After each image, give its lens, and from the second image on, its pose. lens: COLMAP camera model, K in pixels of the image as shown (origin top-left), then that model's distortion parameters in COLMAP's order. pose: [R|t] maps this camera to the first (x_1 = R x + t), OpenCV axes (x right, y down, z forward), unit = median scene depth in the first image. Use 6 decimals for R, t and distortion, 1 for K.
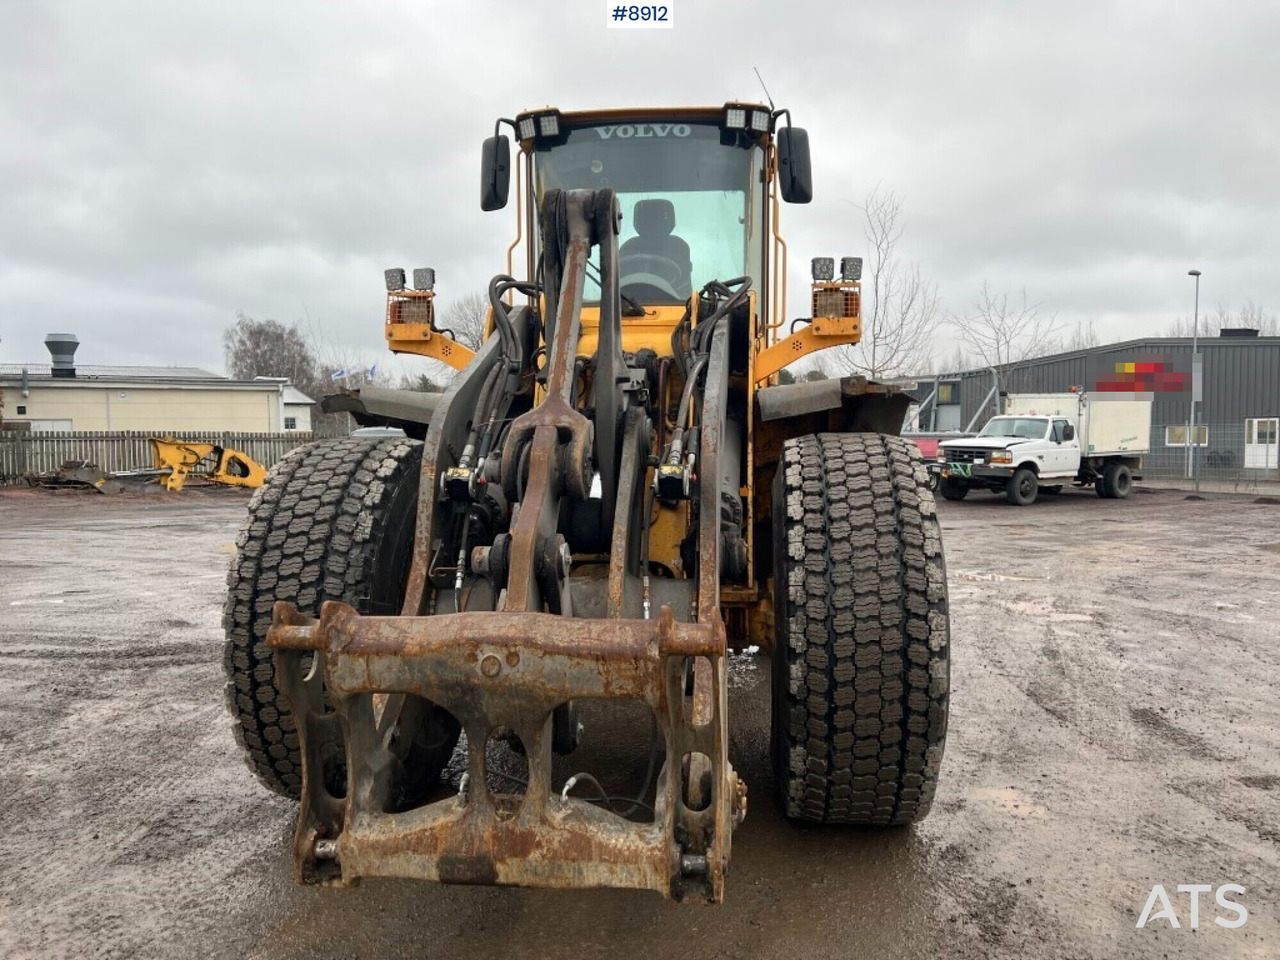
lens RADIAL K [[959.9, 0, 656.2], [0, 959.9, 487.6], [0, 0, 1]] dist [0.078985, -0.098782]
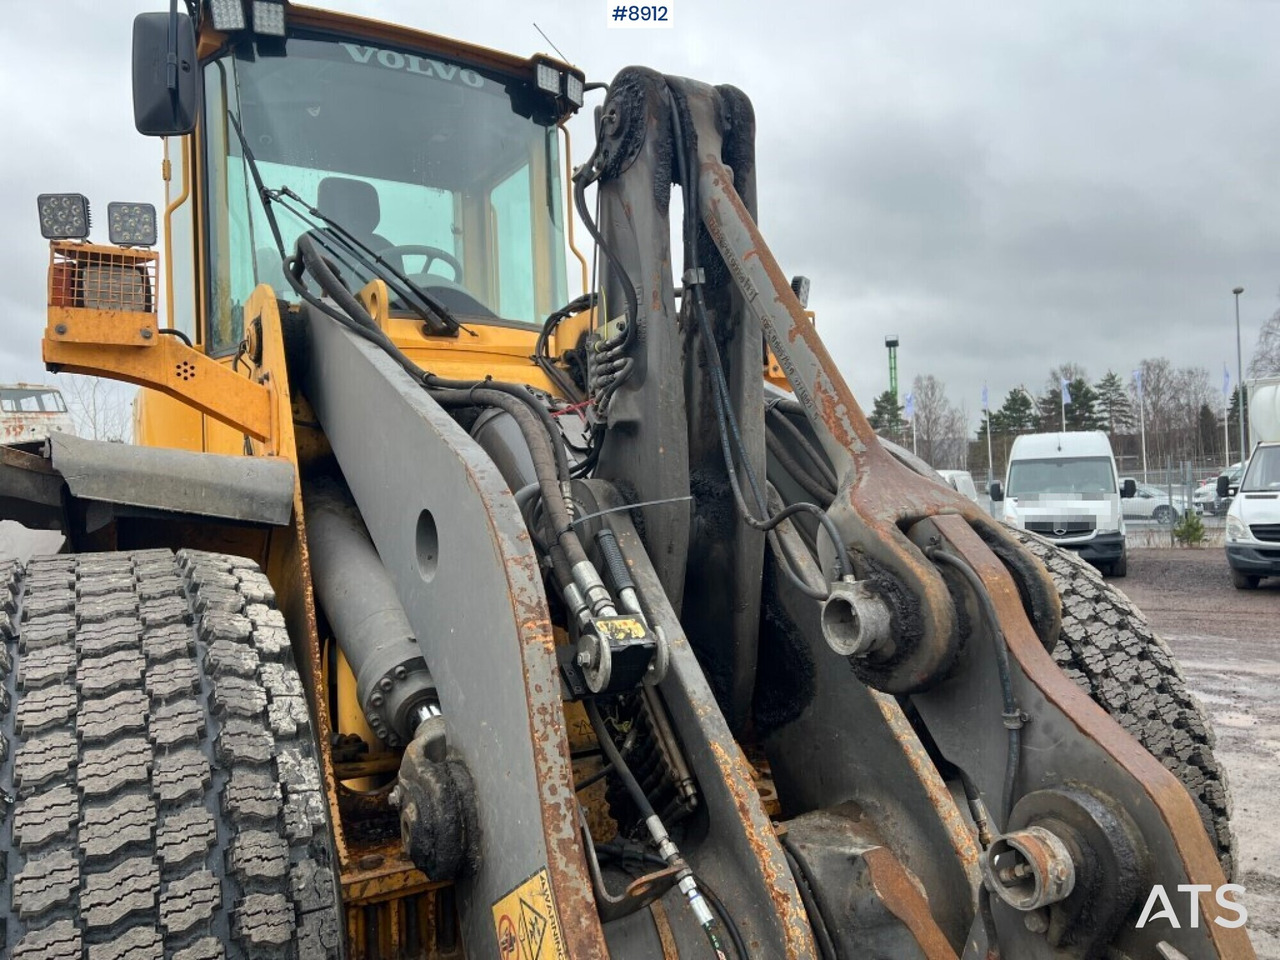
lens RADIAL K [[952.6, 0, 640.0], [0, 952.6, 480.0], [0, 0, 1]] dist [0.051914, -0.056307]
pose [[0.807371, -0.010444, 0.589951, -0.420057], [0.059464, 0.996193, -0.063743, -0.051214], [-0.587040, 0.086545, 0.804919, 0.604944]]
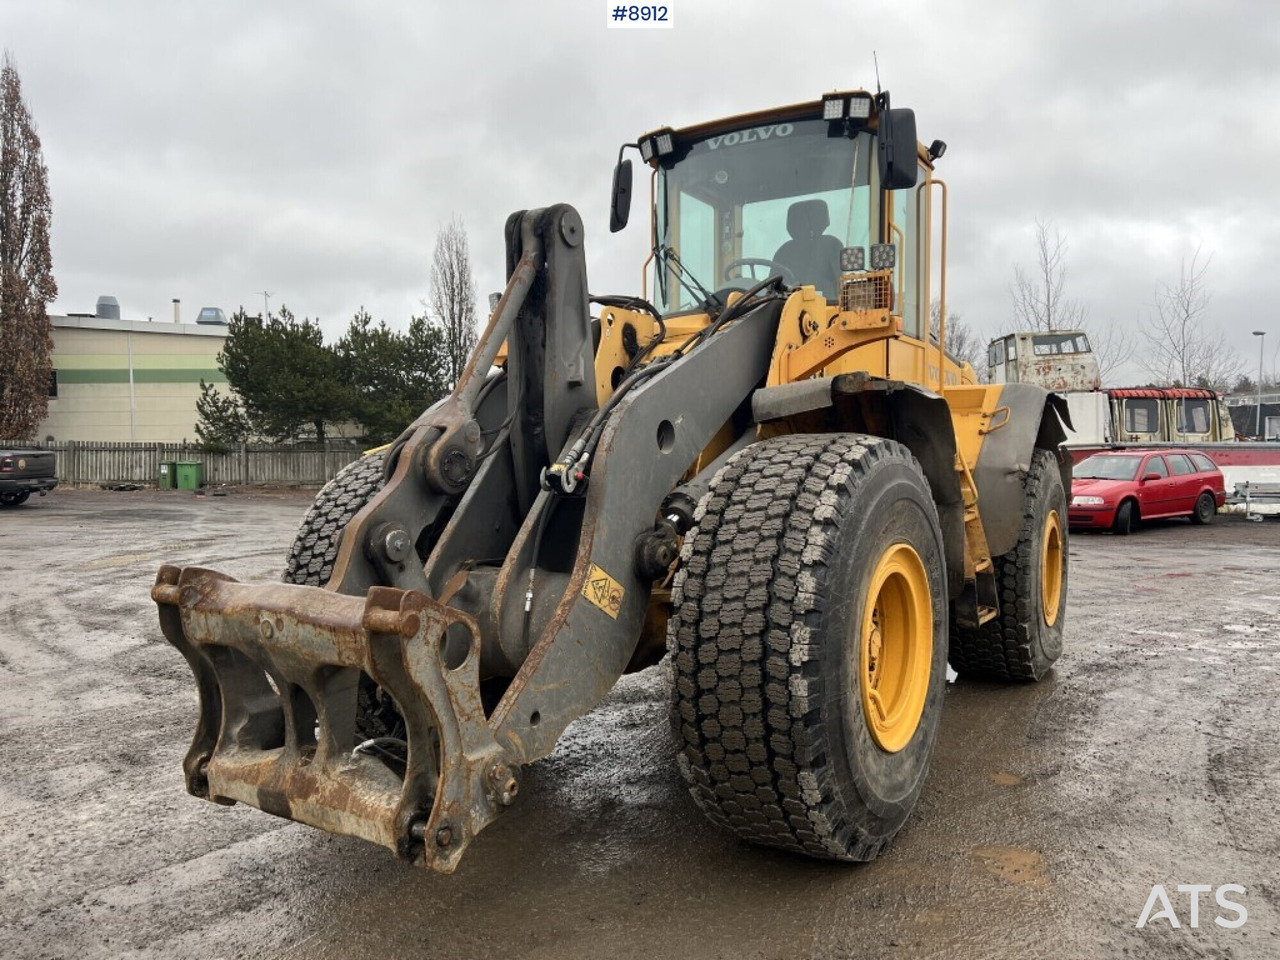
lens RADIAL K [[960.4, 0, 651.4], [0, 960.4, 484.0], [0, 0, 1]] dist [0.077468, -0.101009]
pose [[0.895948, 0.015350, -0.443894, 0.517173], [-0.023395, 0.999646, -0.012652, 0.009012], [0.443543, 0.021720, 0.895990, 0.099440]]
